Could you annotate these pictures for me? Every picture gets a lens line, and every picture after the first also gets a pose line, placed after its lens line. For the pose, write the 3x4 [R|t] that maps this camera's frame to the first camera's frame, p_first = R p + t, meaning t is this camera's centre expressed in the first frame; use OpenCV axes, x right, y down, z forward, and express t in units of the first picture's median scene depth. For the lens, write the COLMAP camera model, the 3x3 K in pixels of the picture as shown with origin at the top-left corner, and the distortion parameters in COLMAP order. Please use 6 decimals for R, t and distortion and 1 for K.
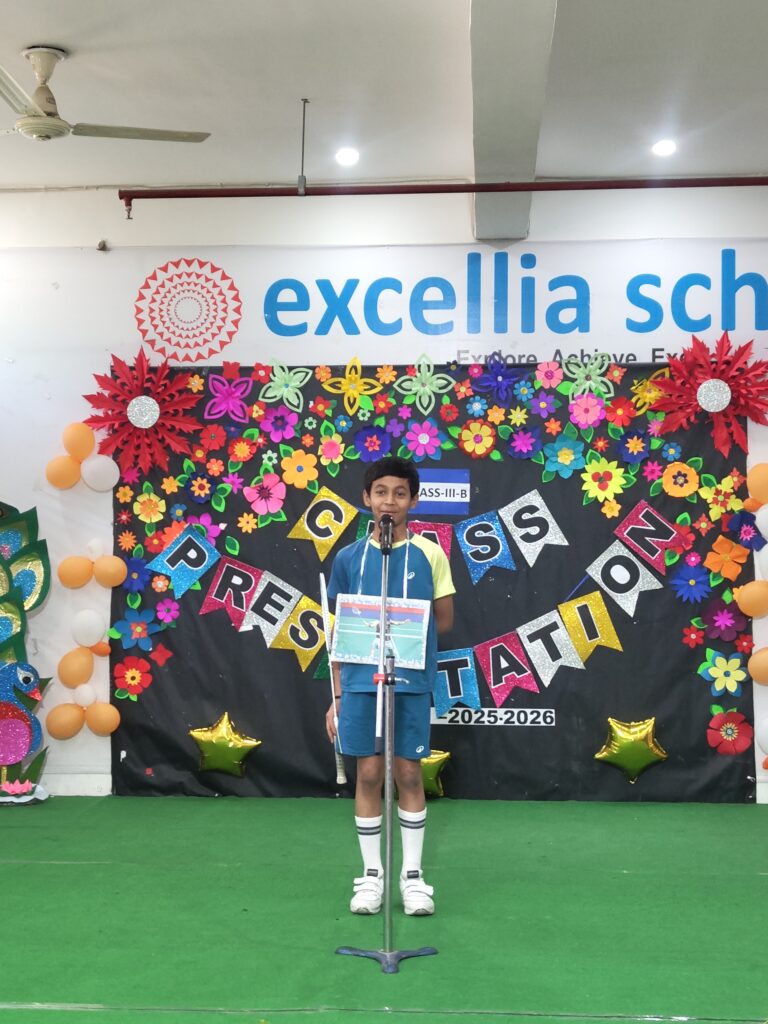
lens RADIAL K [[1571.0, 0, 369.8], [0, 1571.0, 513.5], [0, 0, 1]] dist [0.162261, -0.679880]
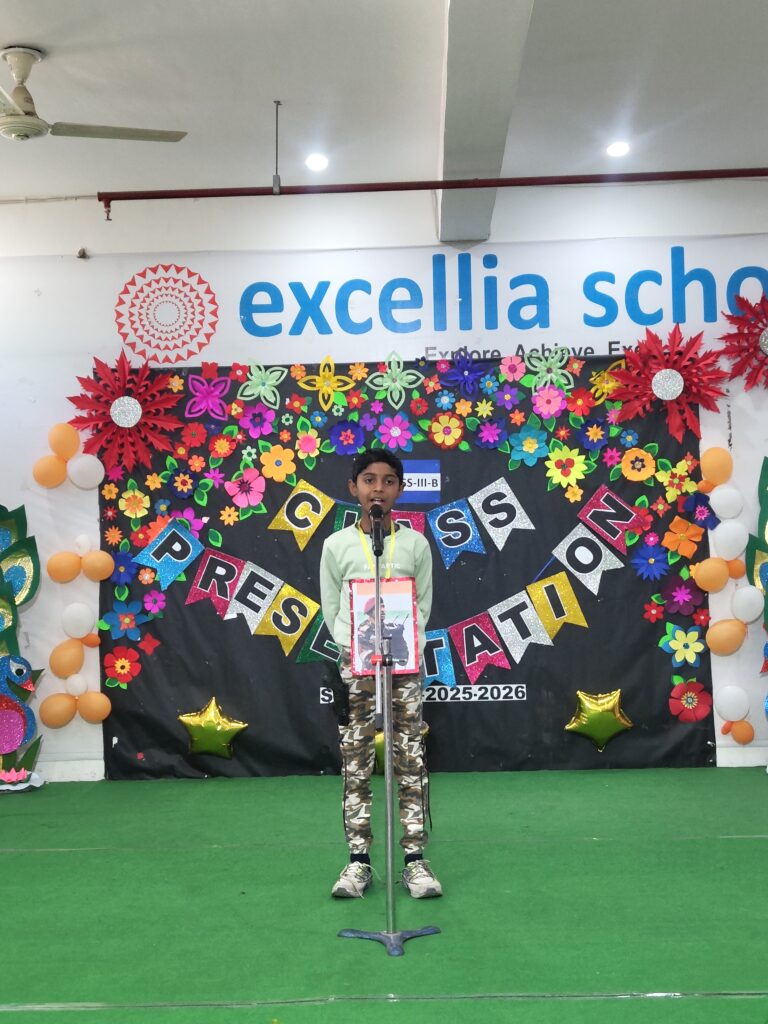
lens RADIAL K [[1375.6, 0, 389.8], [0, 1375.6, 519.2], [0, 0, 1]] dist [0.159729, -0.647063]
pose [[0.998520, -0.025095, 0.048259, -0.015599], [0.024946, 0.999682, 0.003671, 0.007605], [-0.048336, -0.002462, 0.998828, 0.078673]]
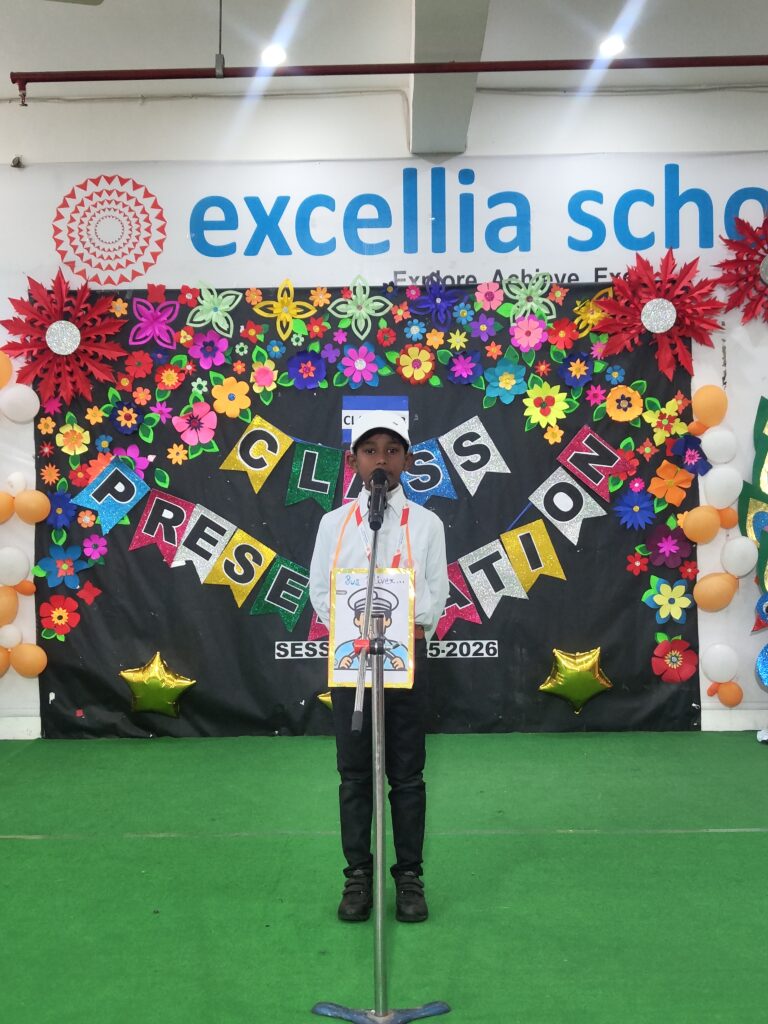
lens RADIAL K [[1201.9, 0, 392.2], [0, 1201.9, 525.2], [0, 0, 1]] dist [0.126610, -0.467868]
pose [[0.997838, -0.015845, 0.063780, 0.005170], [0.012605, 0.998625, 0.050877, 0.013556], [-0.064499, -0.049963, 0.996666, 0.259569]]
